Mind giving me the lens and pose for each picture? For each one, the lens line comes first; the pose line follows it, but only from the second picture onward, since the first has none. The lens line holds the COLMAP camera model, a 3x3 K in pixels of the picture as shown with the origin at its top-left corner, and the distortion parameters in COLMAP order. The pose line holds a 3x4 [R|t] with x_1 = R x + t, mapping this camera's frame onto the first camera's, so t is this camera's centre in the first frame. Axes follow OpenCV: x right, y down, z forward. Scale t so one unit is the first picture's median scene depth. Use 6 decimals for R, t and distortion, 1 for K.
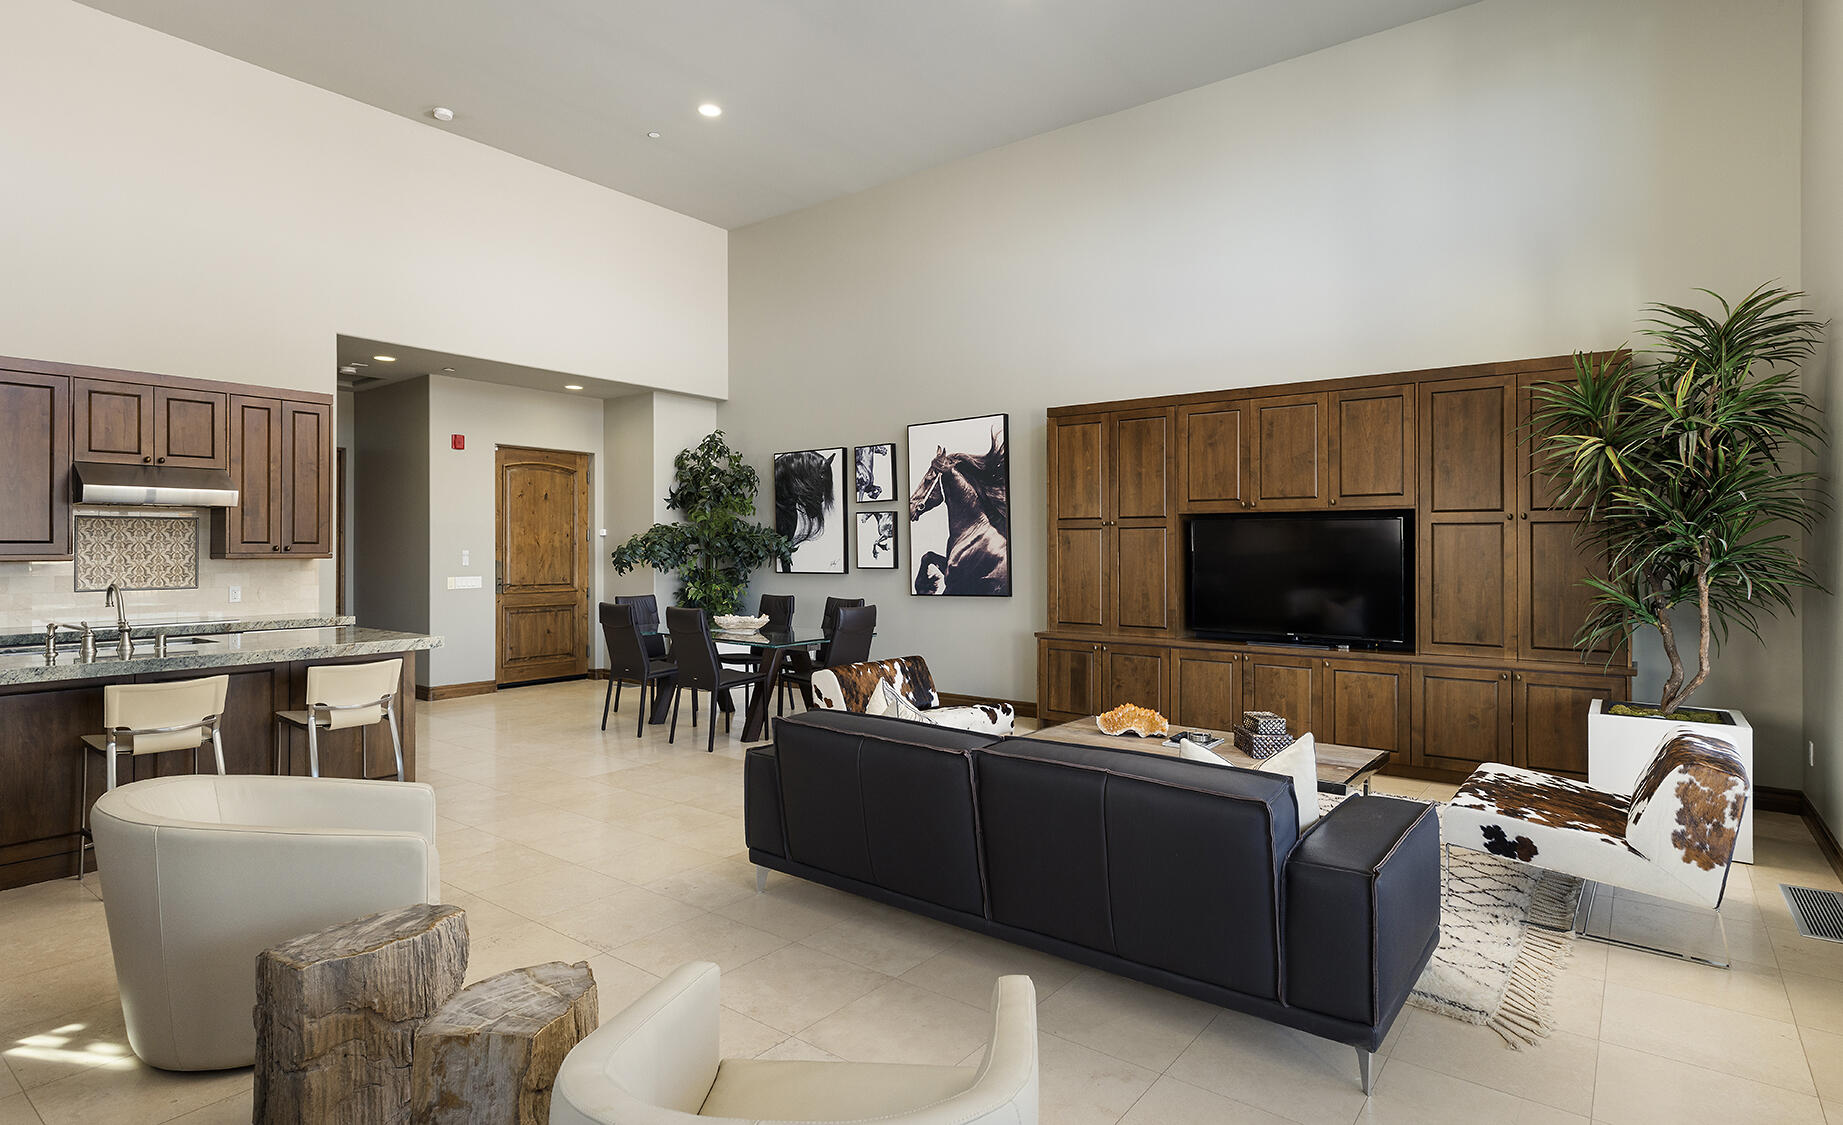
lens RADIAL K [[950.0, 0, 926.3], [0, 950.0, 557.0], [0, 0, 1]] dist [-0.029882, -0.000823]
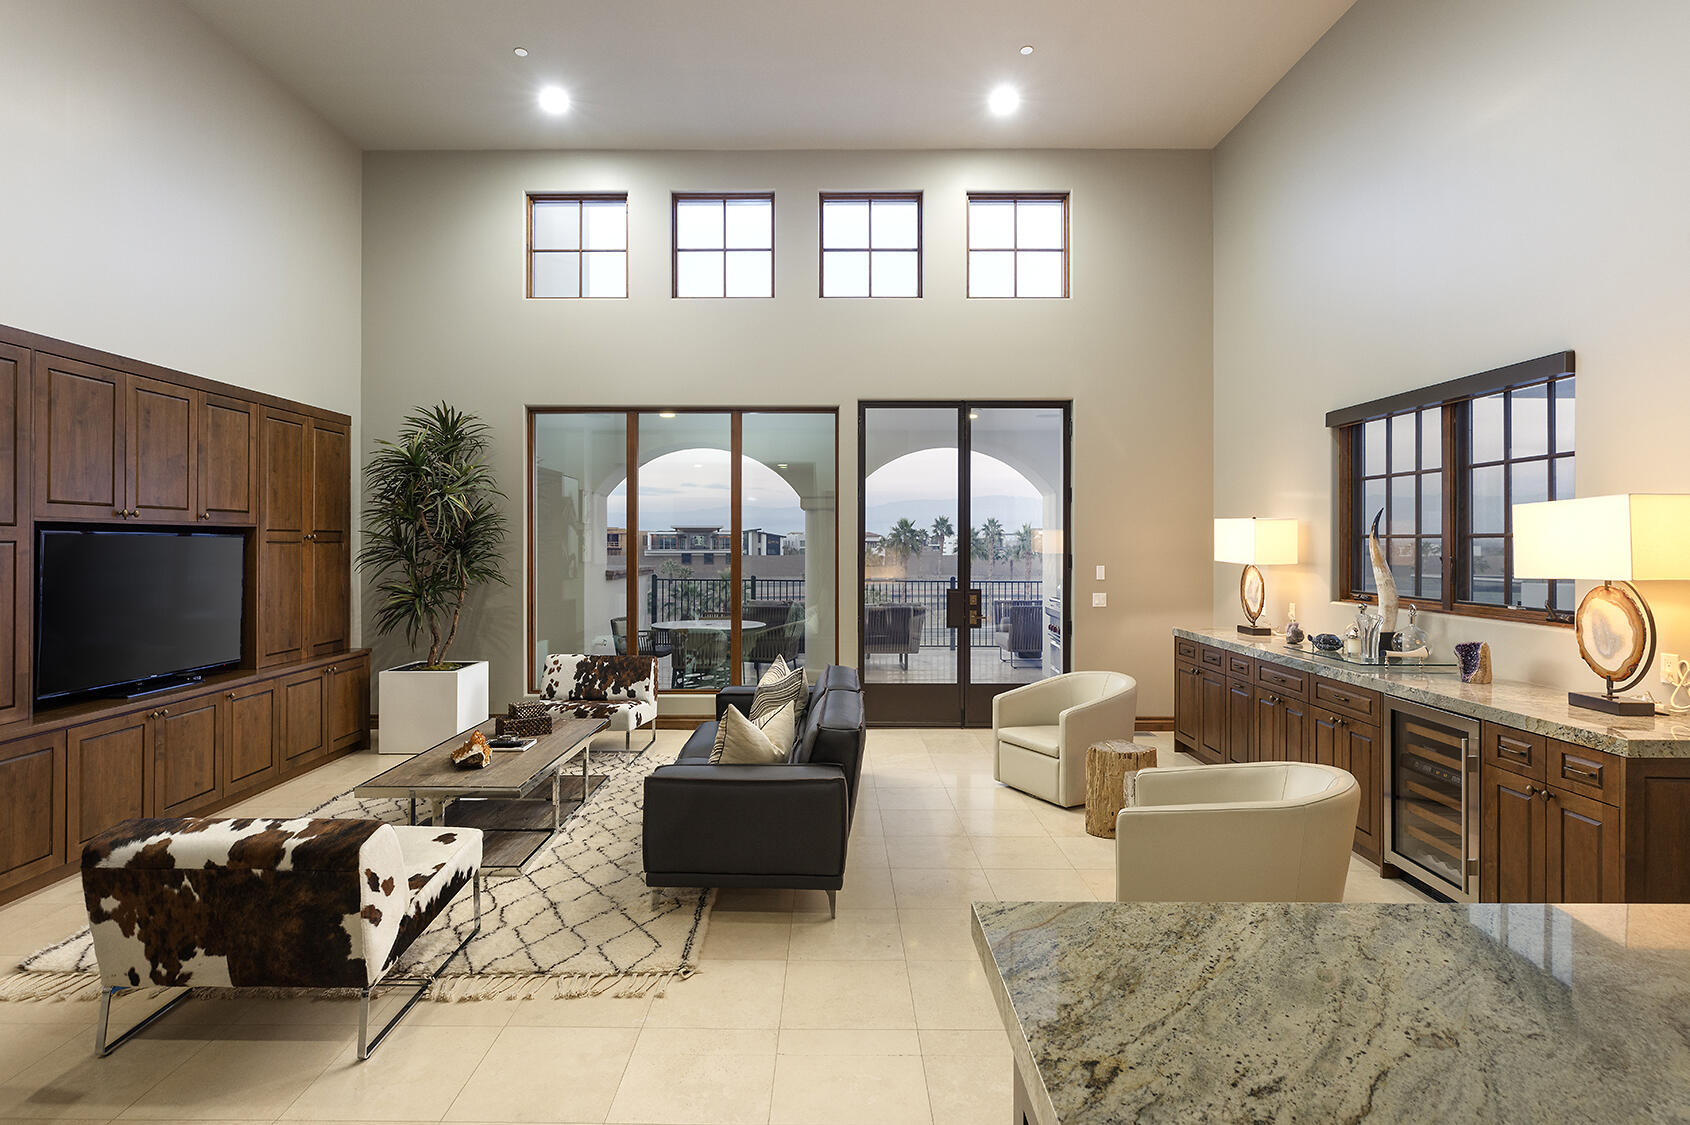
lens RADIAL K [[874.6, 0, 832.7], [0, 874.6, 546.7], [0, 0, 1]] dist [-0.004240, 0.001770]
pose [[-0.607098, -0.004525, 0.794614, -0.471928], [0.005363, 0.999938, 0.009792, -0.027731], [-0.794609, 0.010206, -0.607036, 0.835567]]
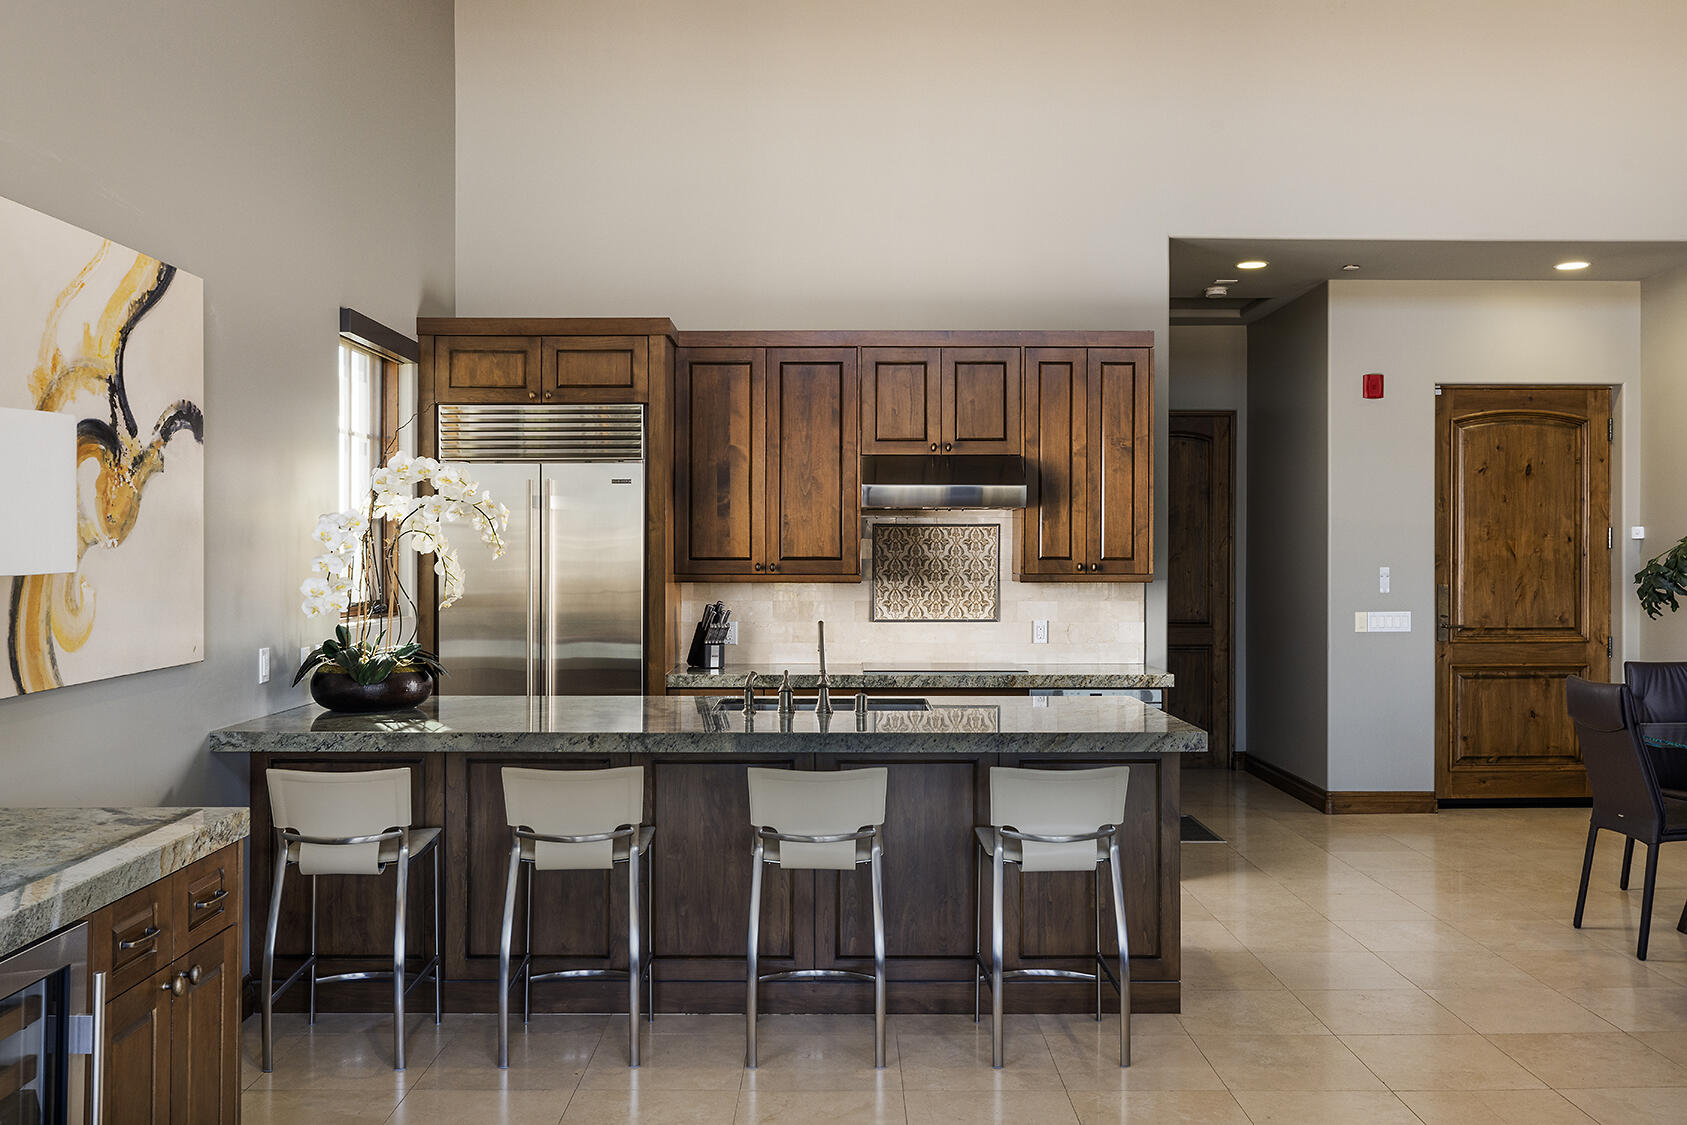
lens RADIAL K [[1464.6, 0, 842.6], [0, 1464.6, 537.7], [0, 0, 1]] dist [-0.012964, -0.001593]
pose [[0.614291, -0.010337, -0.789012, 0.027728], [-0.002383, 0.999885, -0.014955, -0.010618], [0.789076, 0.011067, 0.614196, 0.158222]]
